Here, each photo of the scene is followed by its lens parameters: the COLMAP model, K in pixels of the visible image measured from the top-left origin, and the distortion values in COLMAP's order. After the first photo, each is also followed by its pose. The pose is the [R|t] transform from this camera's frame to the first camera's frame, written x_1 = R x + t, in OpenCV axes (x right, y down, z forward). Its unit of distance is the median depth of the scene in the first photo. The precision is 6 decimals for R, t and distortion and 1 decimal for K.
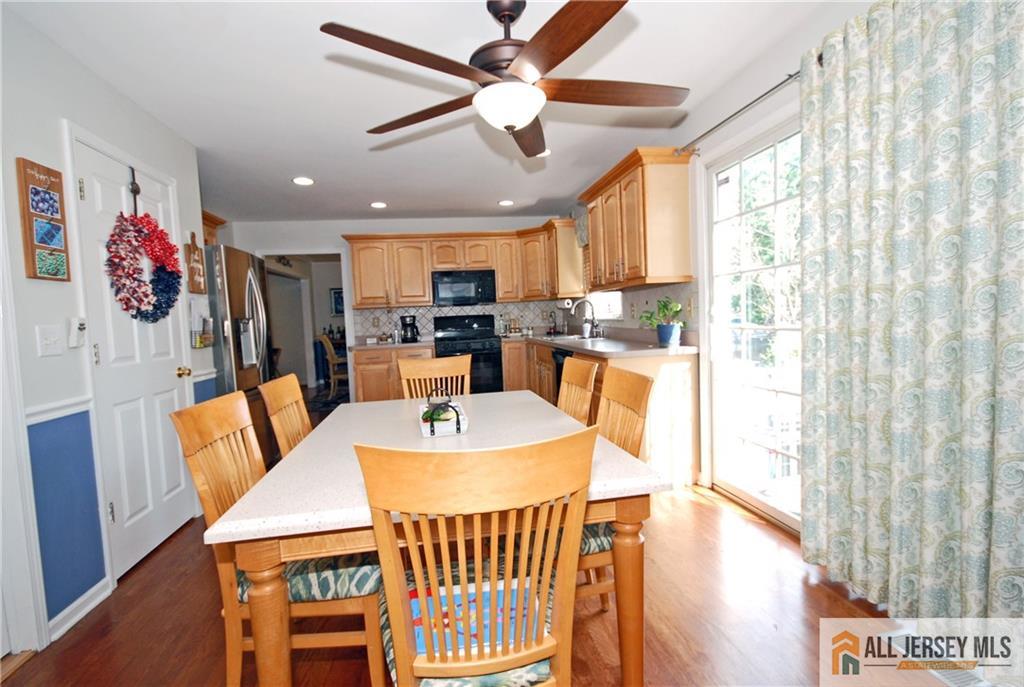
lens RADIAL K [[463.1, 0, 507.4], [0, 463.1, 344.4], [0, 0, 1]] dist [-0.003153, -0.002655]
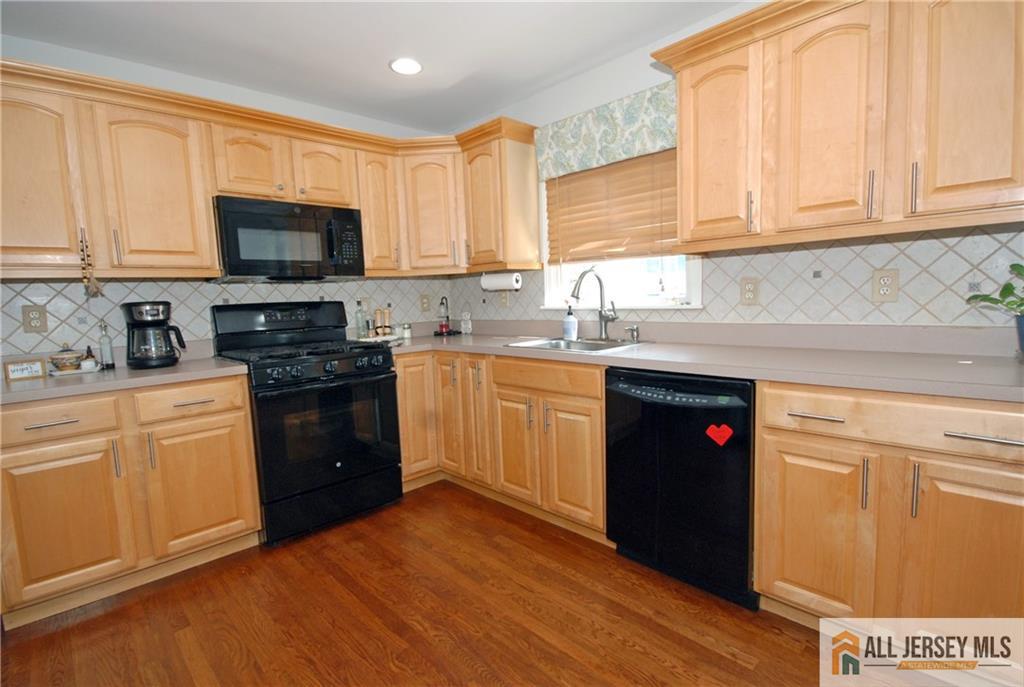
lens RADIAL K [[497.9, 0, 519.3], [0, 497.9, 344.7], [0, 0, 1]] dist [-0.002057, -0.000250]
pose [[0.814198, -0.043966, 0.578920, -0.210169], [0.037605, 0.999028, 0.022983, -0.022980], [-0.579368, 0.003057, 0.815060, 0.479853]]
